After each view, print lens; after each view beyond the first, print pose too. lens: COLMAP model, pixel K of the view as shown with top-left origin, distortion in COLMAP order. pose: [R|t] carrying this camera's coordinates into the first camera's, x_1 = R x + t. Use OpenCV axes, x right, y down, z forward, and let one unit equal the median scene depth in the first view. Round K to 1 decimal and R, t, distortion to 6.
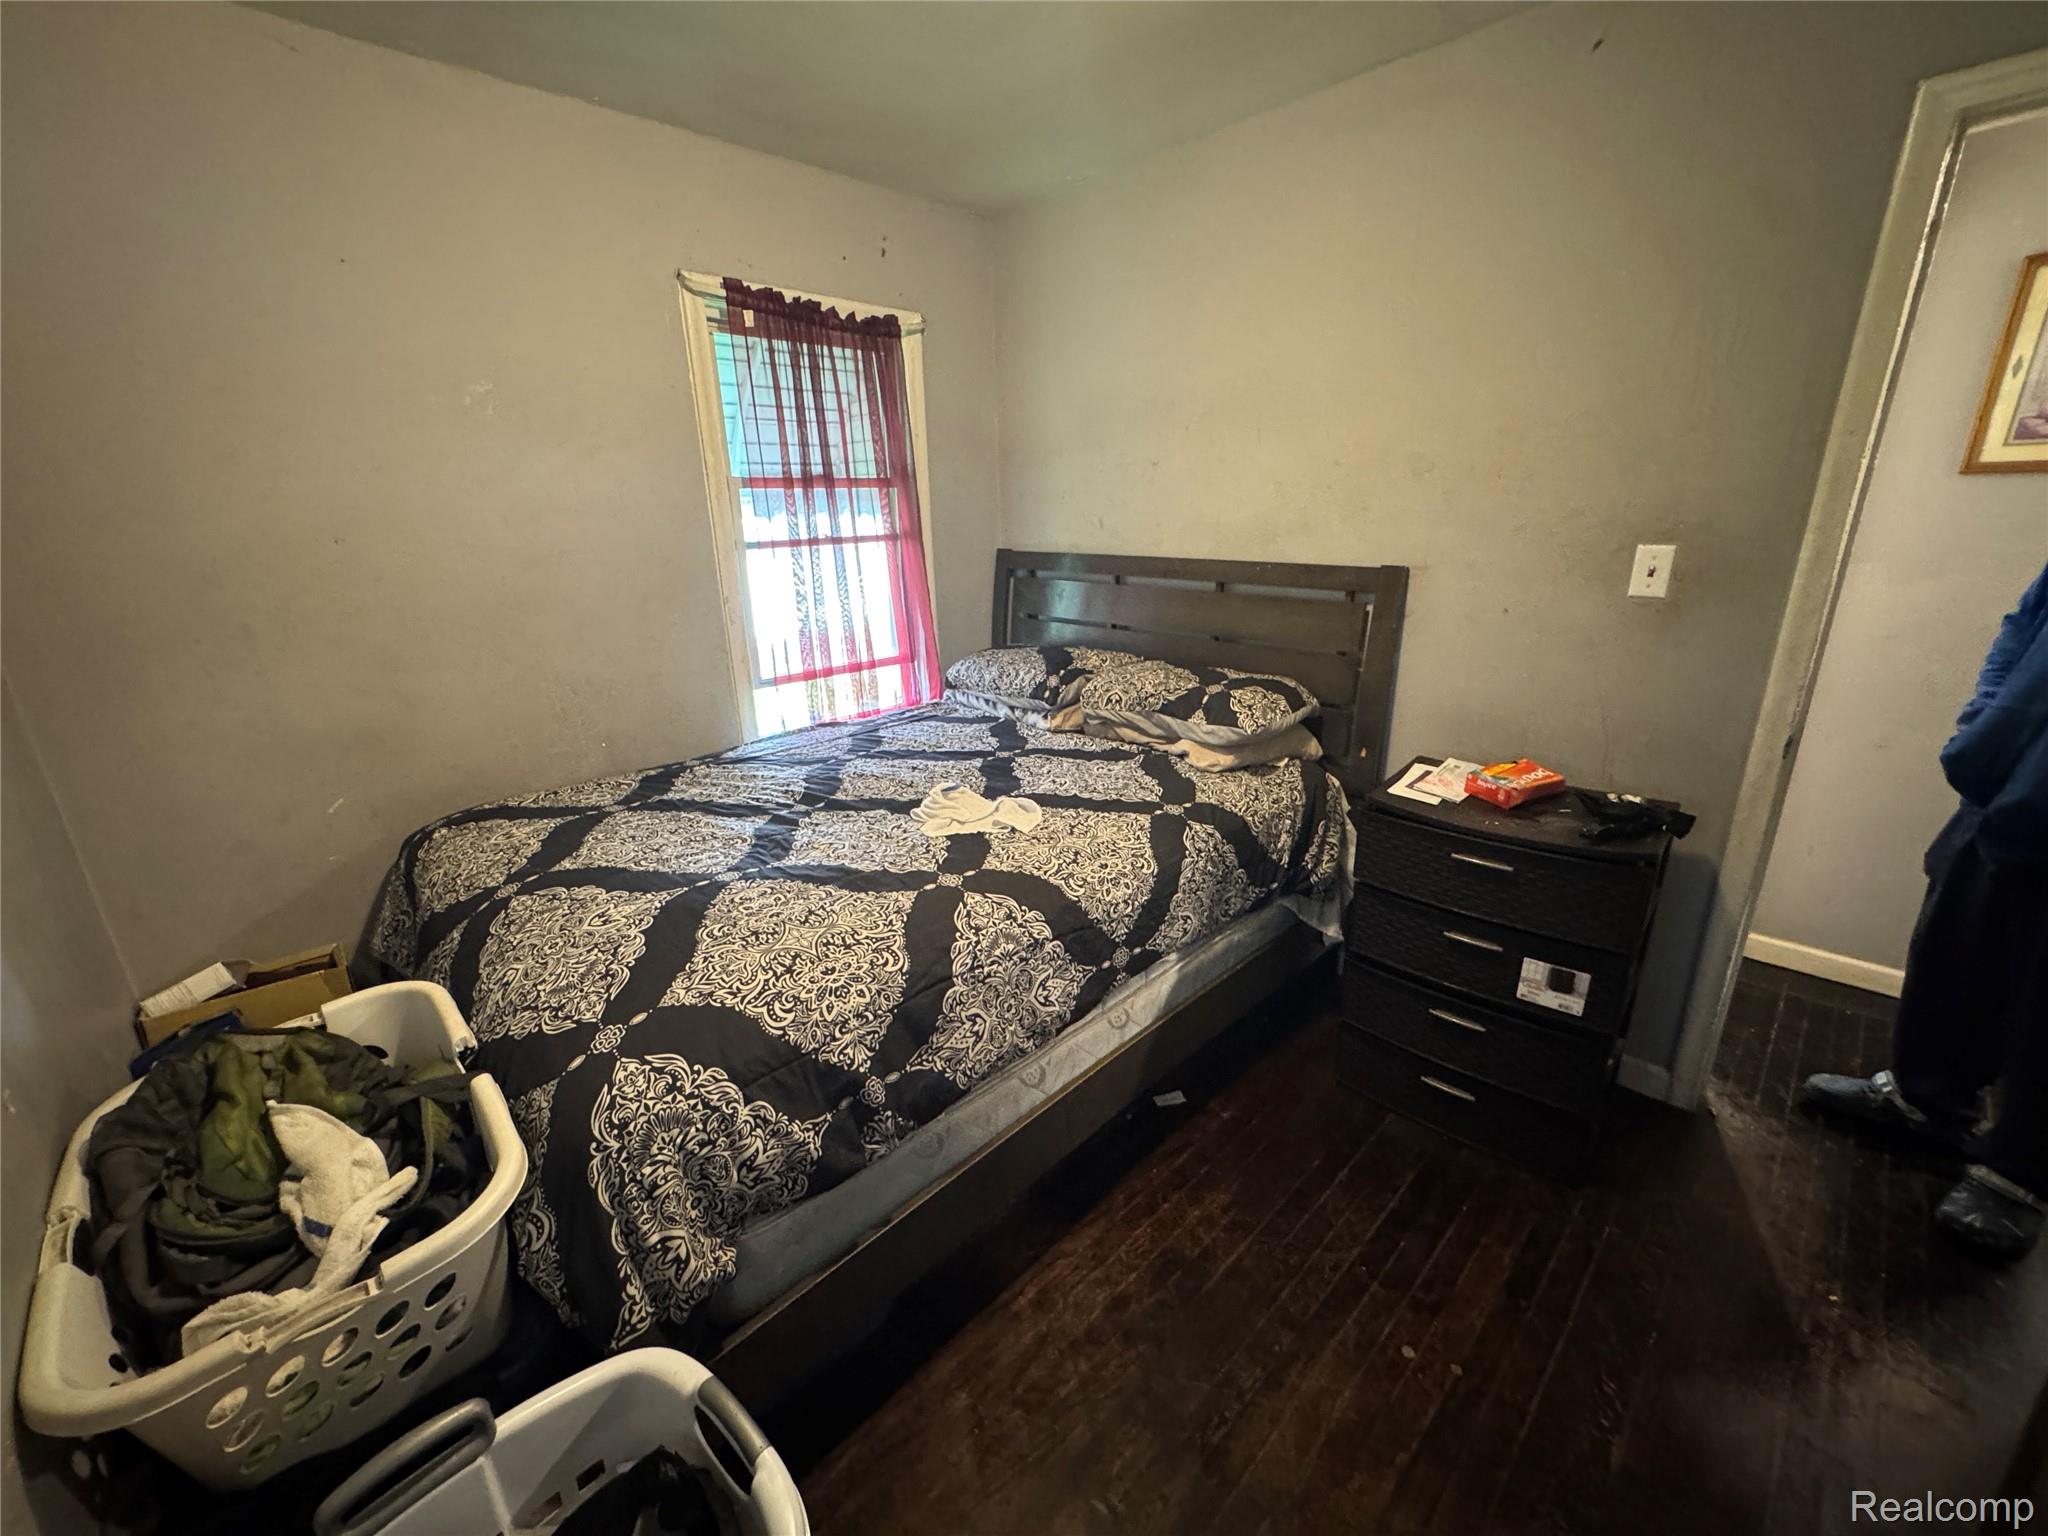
lens RADIAL K [[818.3, 0, 1027.7], [0, 818.3, 764.9], [0, 0, 1]] dist [-0.005248, 0.000490]
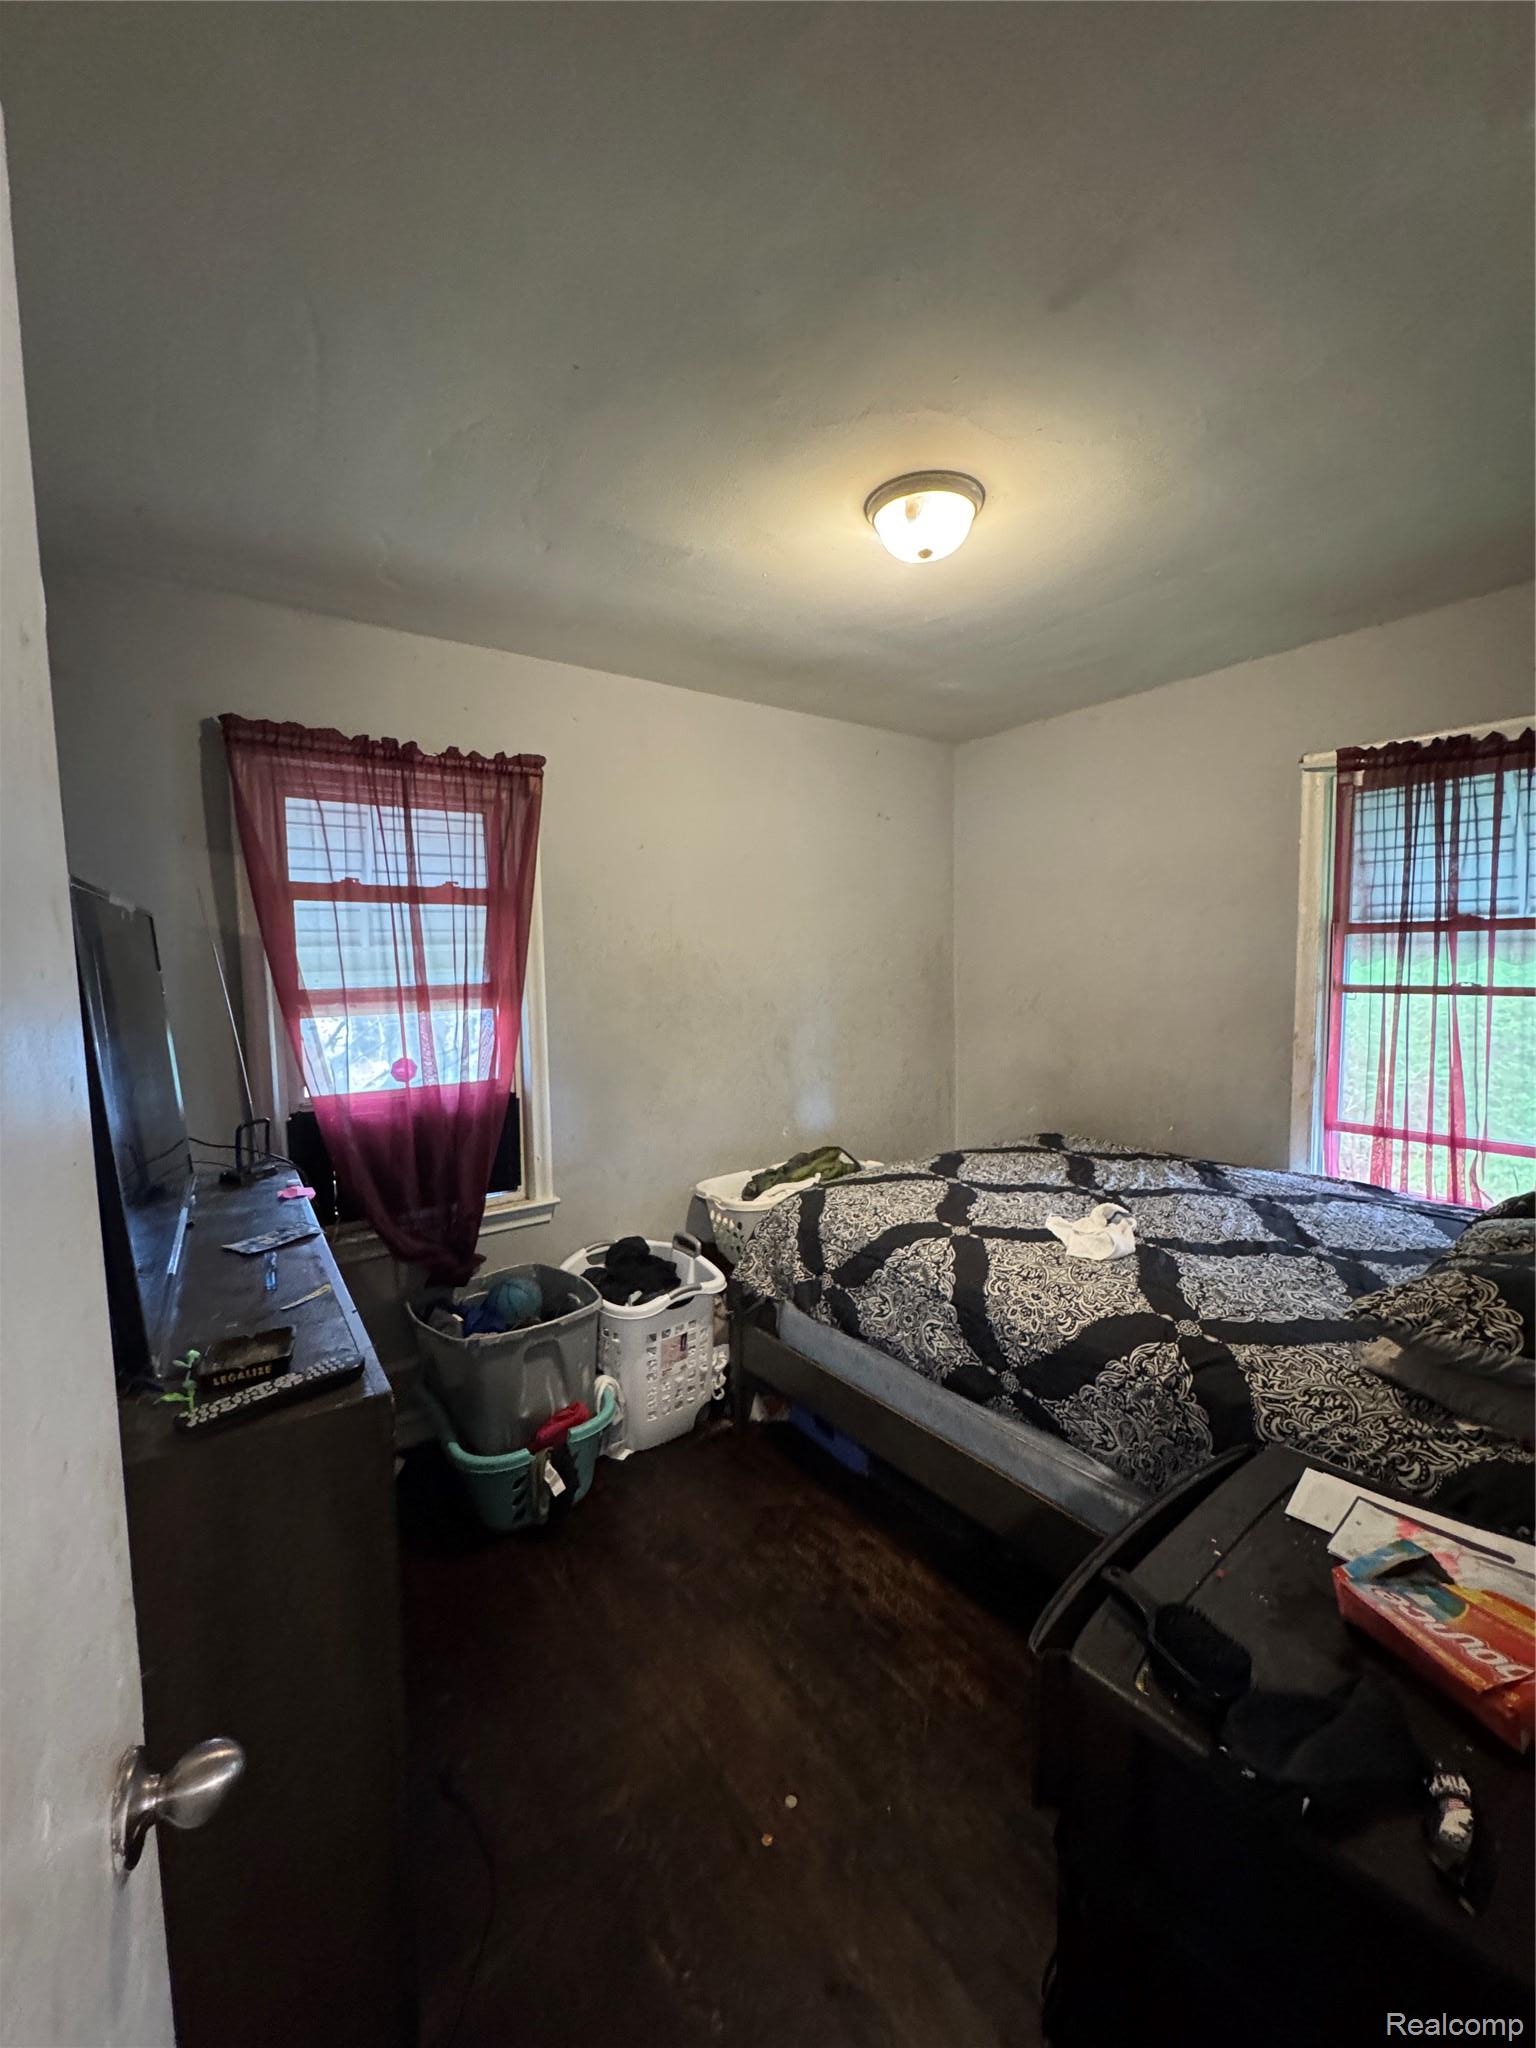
lens RADIAL K [[818.3, 0, 770.7], [0, 818.3, 1028.6], [0, 0, 1]] dist [-0.005248, 0.000490]
pose [[-0.137208, 0.115559, -0.983778, 0.914454], [-0.280406, 0.948015, 0.150467, -0.214652], [0.950024, 0.296503, -0.097672, 0.543129]]
